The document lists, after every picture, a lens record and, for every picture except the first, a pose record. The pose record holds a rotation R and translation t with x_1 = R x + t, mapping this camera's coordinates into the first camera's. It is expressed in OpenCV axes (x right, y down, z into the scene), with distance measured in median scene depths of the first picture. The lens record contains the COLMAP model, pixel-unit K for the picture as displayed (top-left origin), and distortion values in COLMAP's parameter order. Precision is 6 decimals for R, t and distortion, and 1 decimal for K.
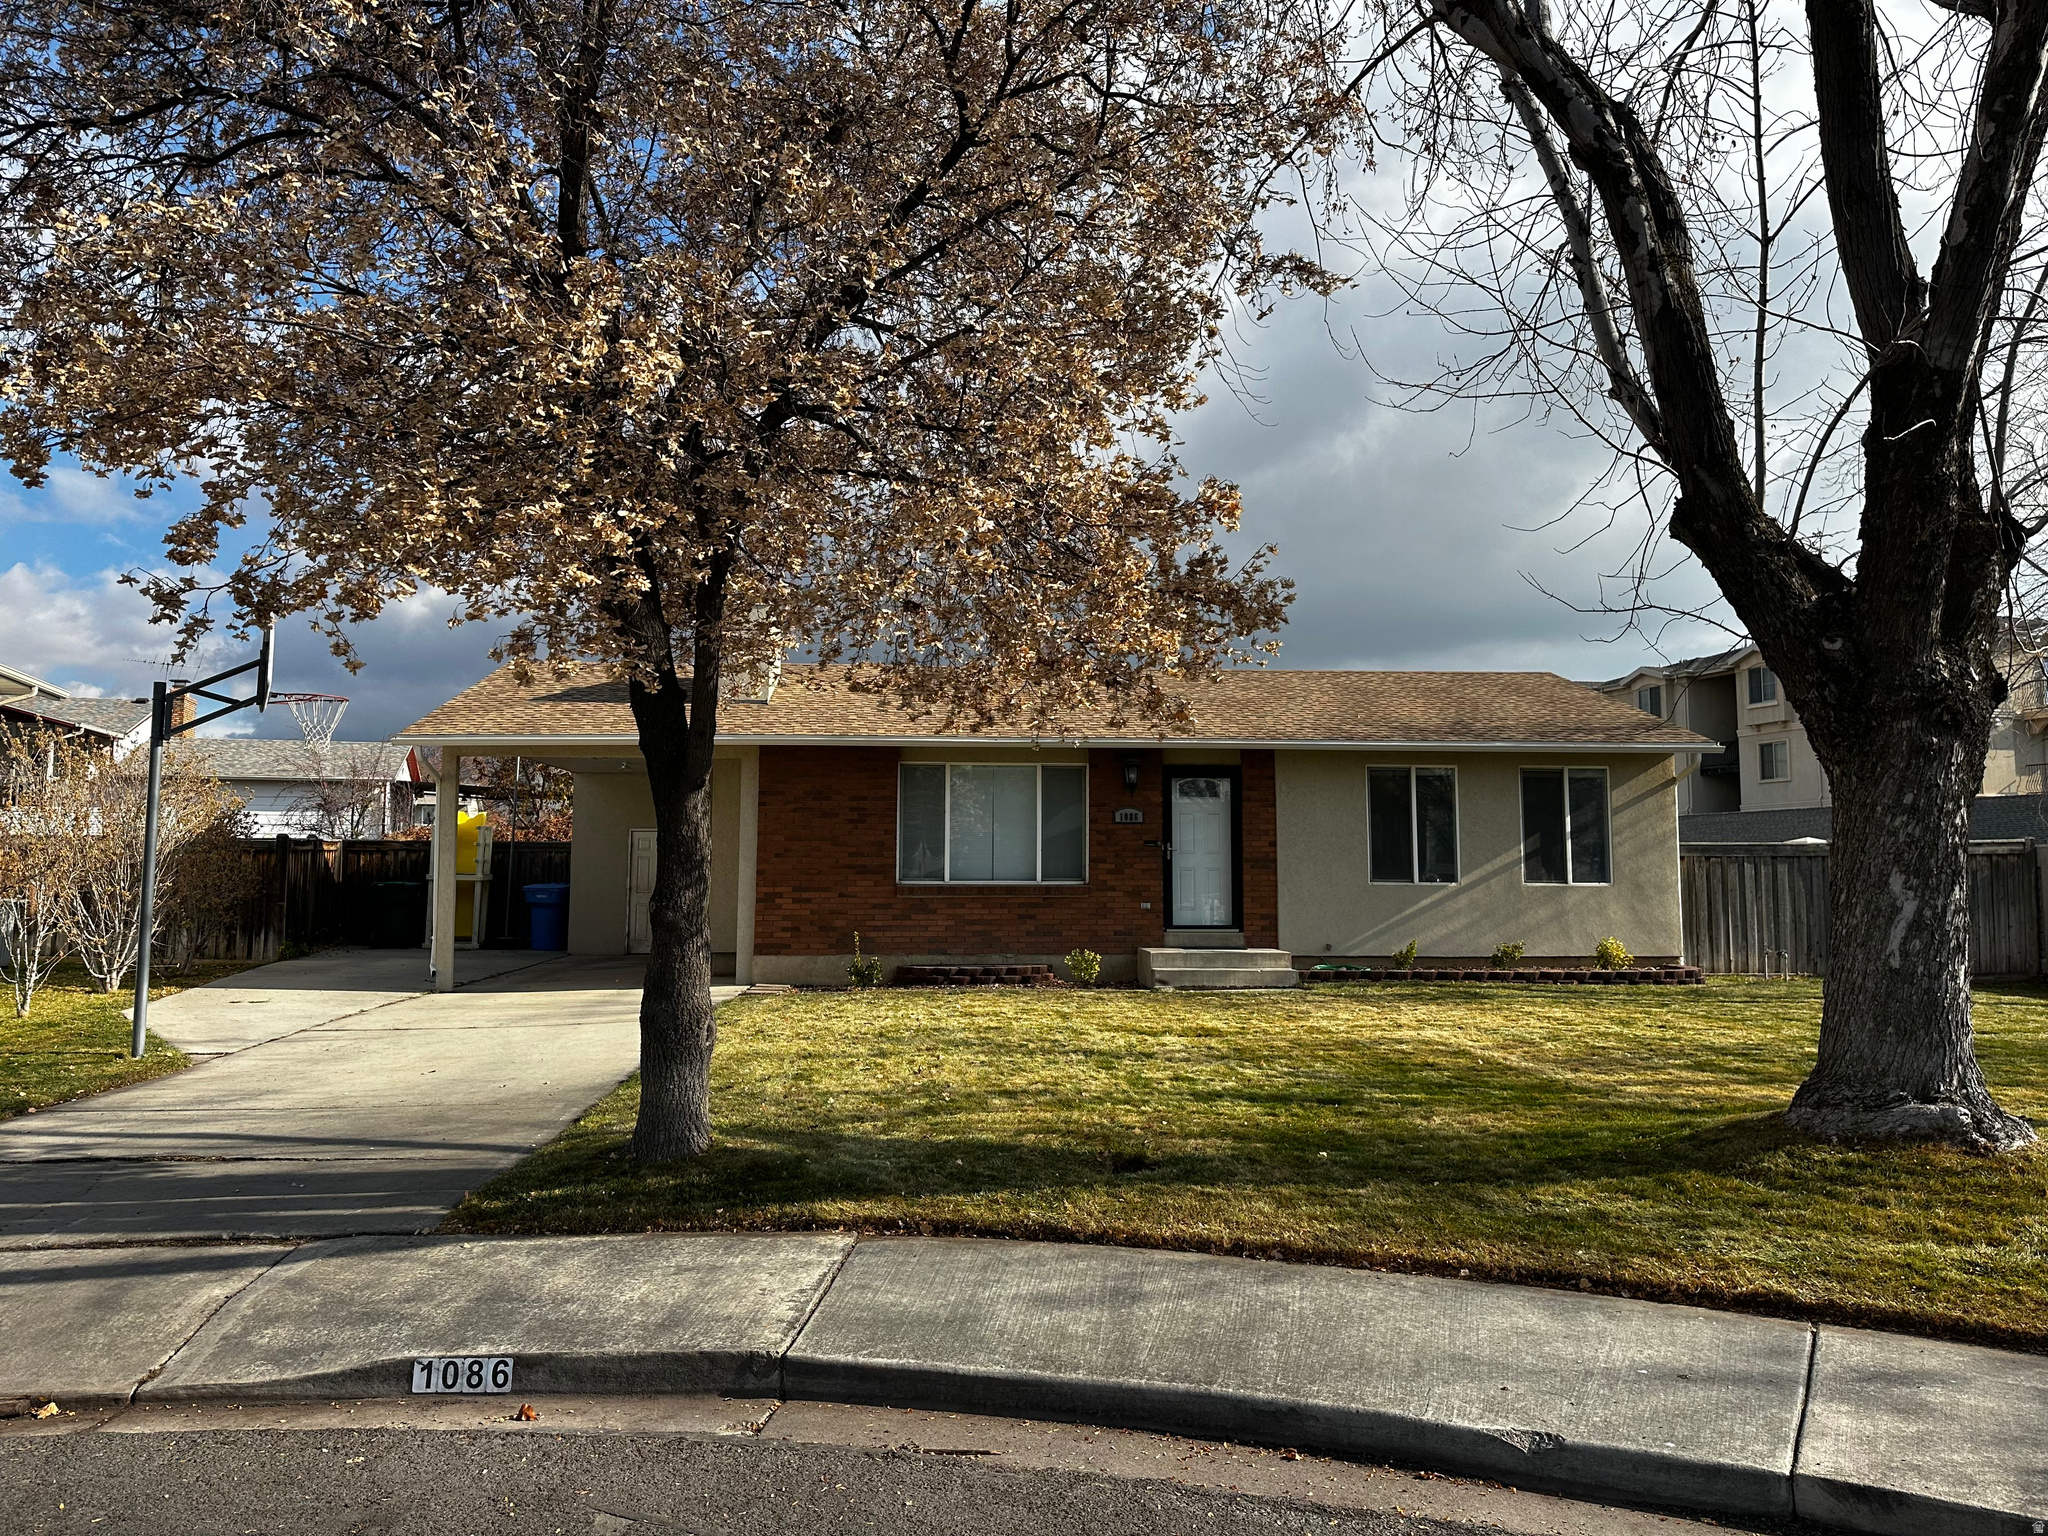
lens RADIAL K [[1428.7, 0, 1007.9], [0, 1428.7, 749.6], [0, 0, 1]] dist [0.068359, -0.071401]
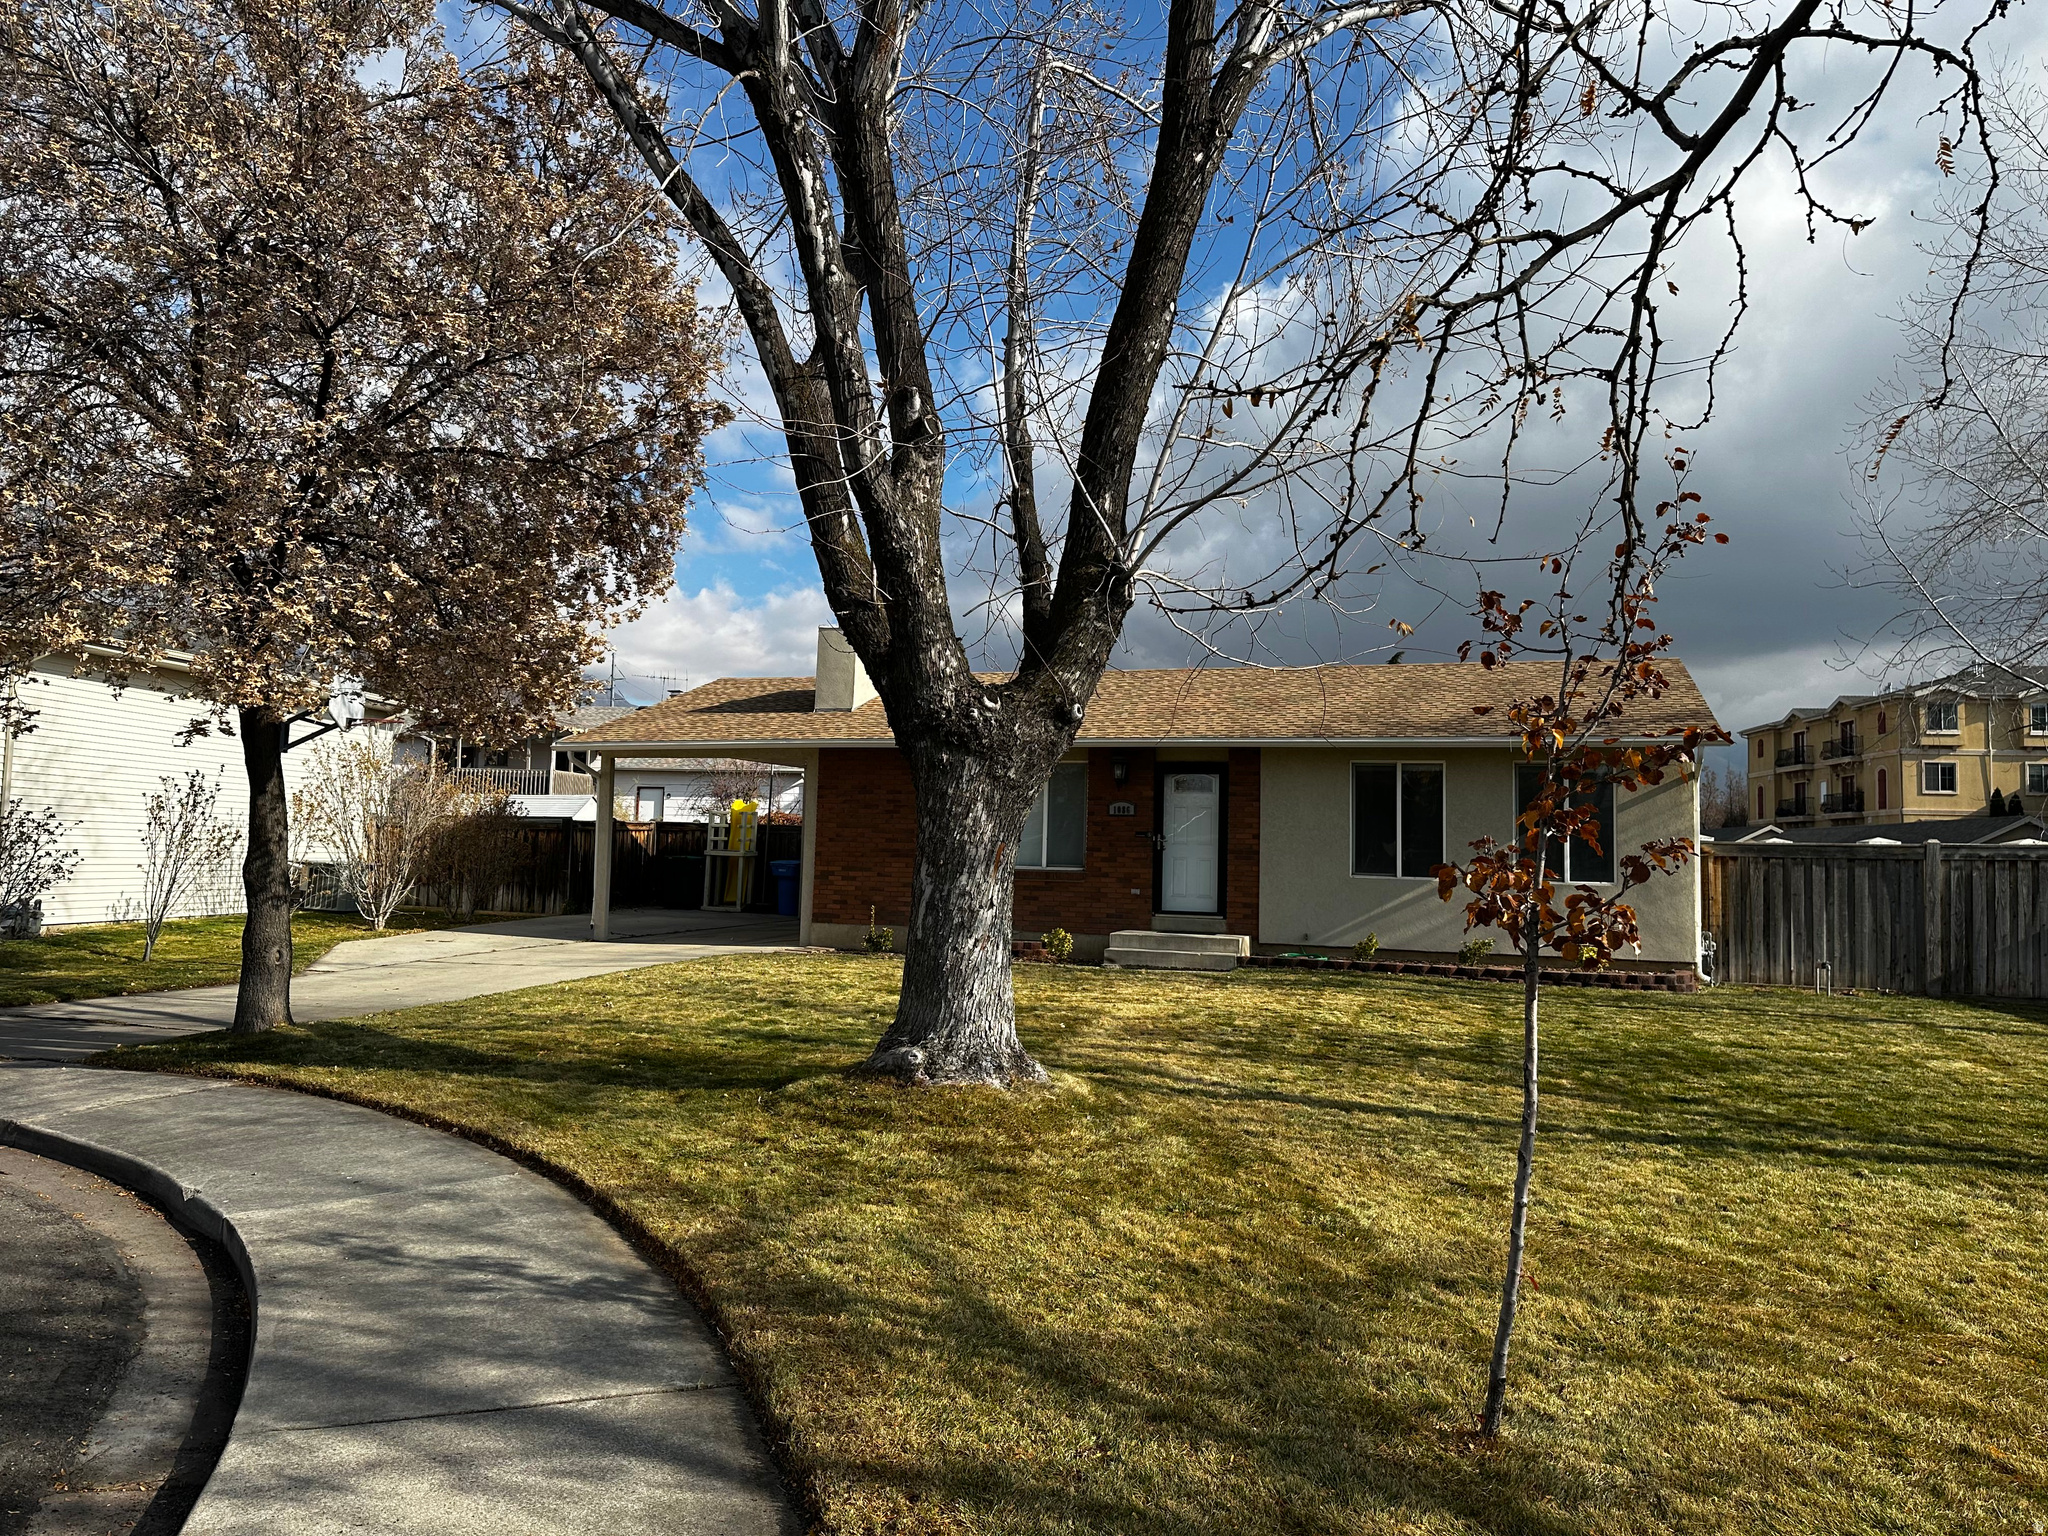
lens RADIAL K [[1428.7, 0, 1013.2], [0, 1428.7, 770.1], [0, 0, 1]] dist [0.068359, -0.071401]
pose [[0.924608, -0.002636, -0.380910, 0.441381], [0.011639, 0.999705, 0.021333, -0.007893], [0.380742, -0.024158, 0.924366, -0.039959]]
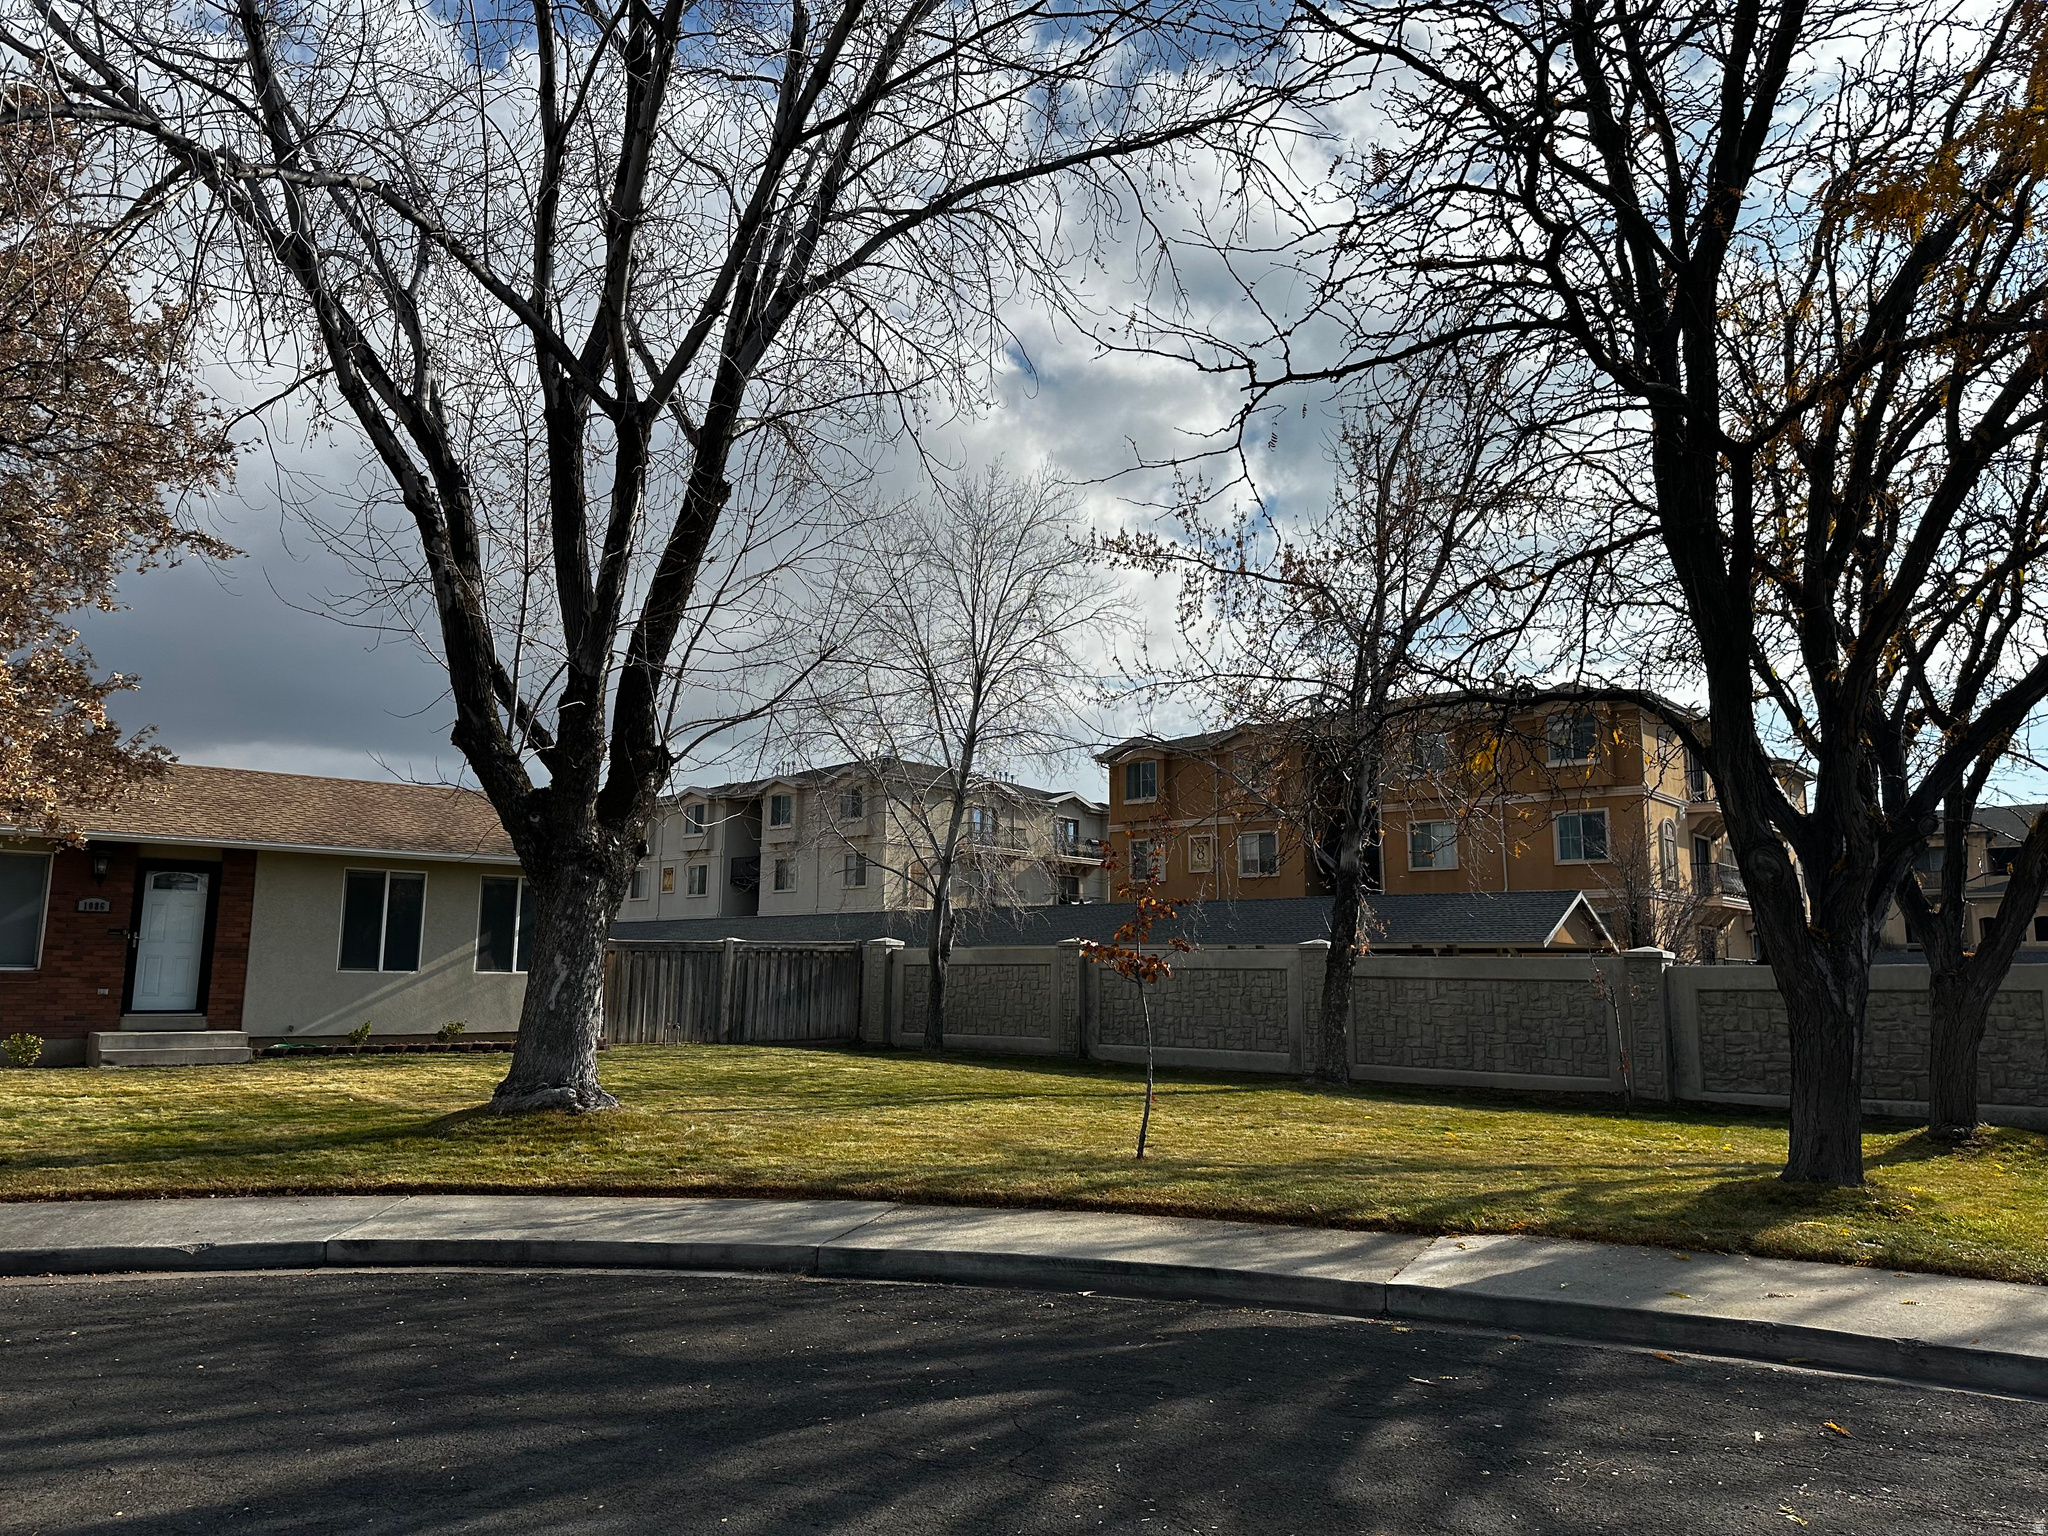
lens RADIAL K [[1428.7, 0, 998.5], [0, 1428.7, 749.4], [0, 0, 1]] dist [0.068359, -0.071401]
pose [[0.822014, 0.096861, 0.561170, 0.022076], [-0.057885, 0.994536, -0.086871, -0.014511], [-0.566518, 0.038926, 0.823129, -0.272713]]
